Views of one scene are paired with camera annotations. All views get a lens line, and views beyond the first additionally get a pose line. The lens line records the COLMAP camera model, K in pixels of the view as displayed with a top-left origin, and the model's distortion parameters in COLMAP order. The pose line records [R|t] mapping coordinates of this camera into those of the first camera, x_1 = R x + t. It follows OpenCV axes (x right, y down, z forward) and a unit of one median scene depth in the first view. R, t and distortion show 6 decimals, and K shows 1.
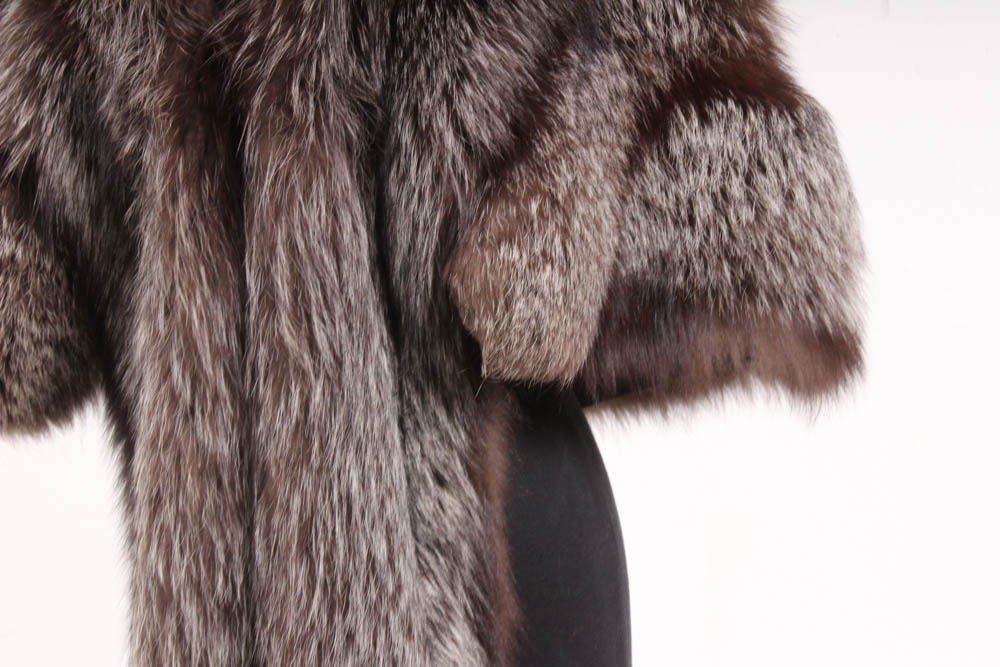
lens RADIAL K [[2381.8, 0, 495.0], [0, 2381.8, 331.4], [0, 0, 1]] dist [0.080104, 0.000000]
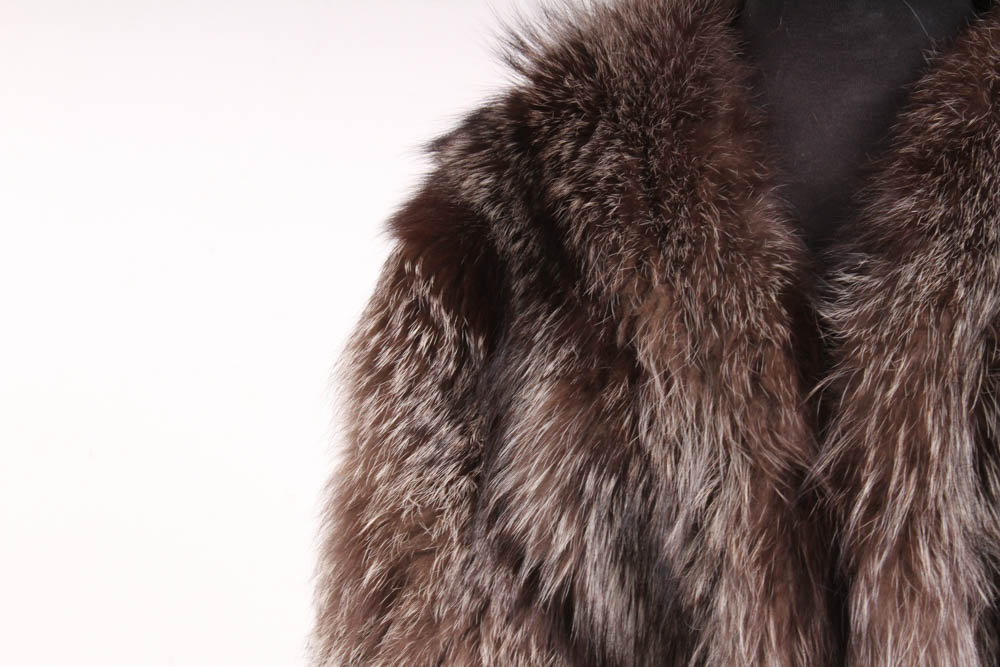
lens RADIAL K [[2381.8, 0, 495.4], [0, 2381.8, 331.2], [0, 0, 1]] dist [0.080104, 0.000000]
pose [[0.999728, 0.010008, -0.021049, -0.208795], [-0.008569, 0.997693, 0.067339, -0.225246], [0.021674, -0.067140, 0.997508, 0.159995]]
